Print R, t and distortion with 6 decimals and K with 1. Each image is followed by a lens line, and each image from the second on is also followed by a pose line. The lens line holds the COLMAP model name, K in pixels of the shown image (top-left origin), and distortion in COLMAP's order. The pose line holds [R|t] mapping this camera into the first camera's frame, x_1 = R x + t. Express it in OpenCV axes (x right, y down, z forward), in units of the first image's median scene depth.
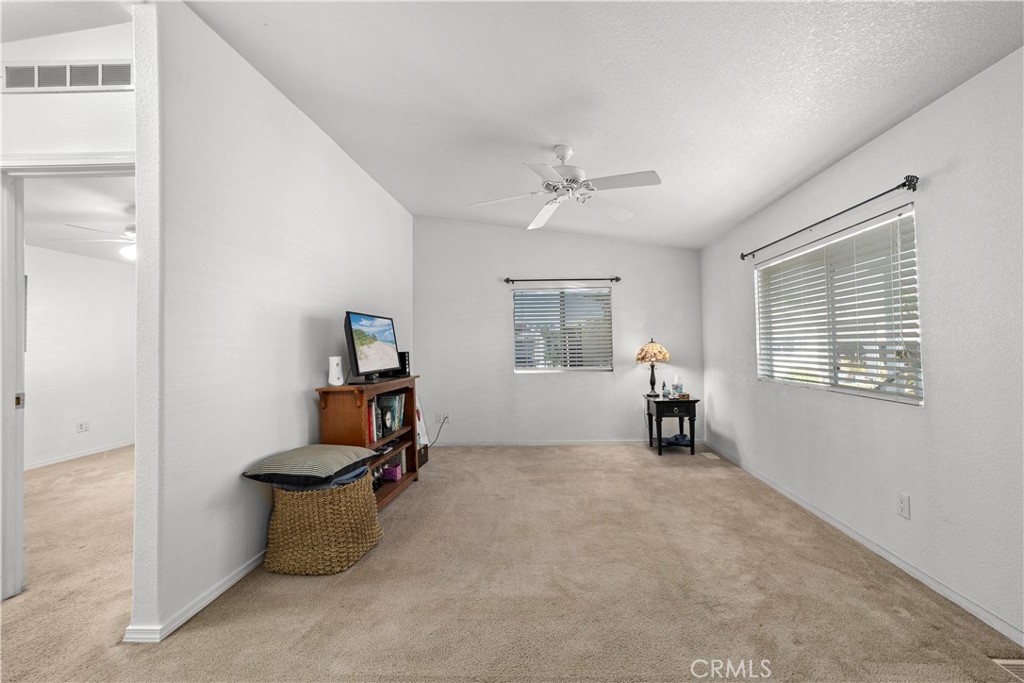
lens RADIAL K [[420.0, 0, 514.4], [0, 420.0, 326.8], [0, 0, 1]] dist [-0.000002, 0.000355]
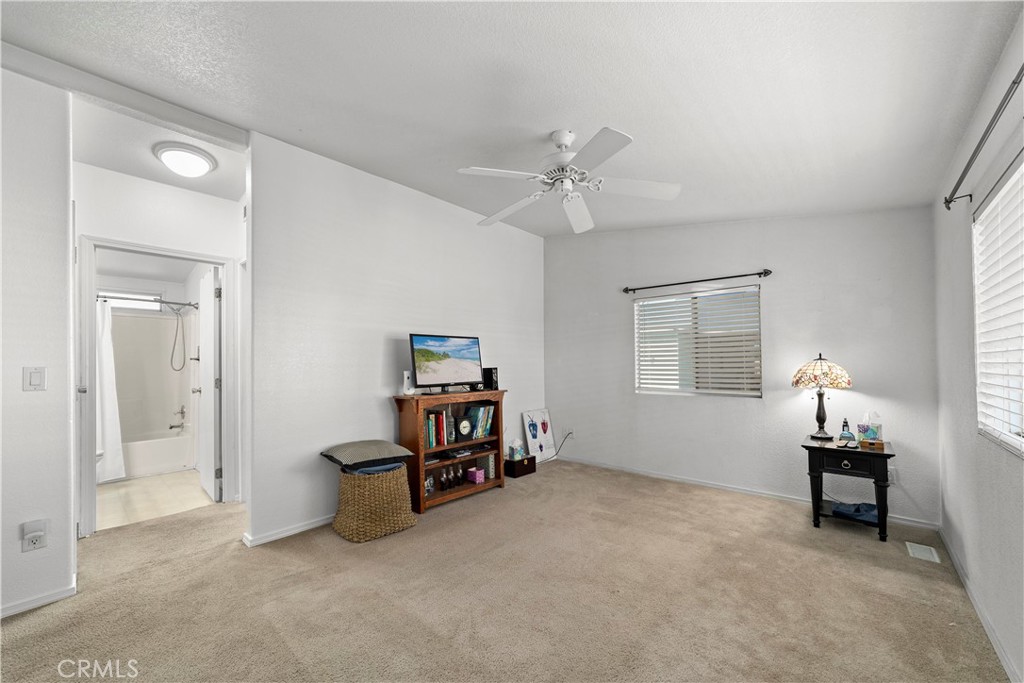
lens RADIAL K [[394.4, 0, 513.3], [0, 394.4, 346.7], [0, 0, 1]] dist [-0.013877, 0.007469]
pose [[0.771570, -0.015715, -0.635950, 0.442623], [0.024961, 0.999673, 0.005581, 0.000707], [0.635654, -0.020180, 0.771710, 0.249106]]
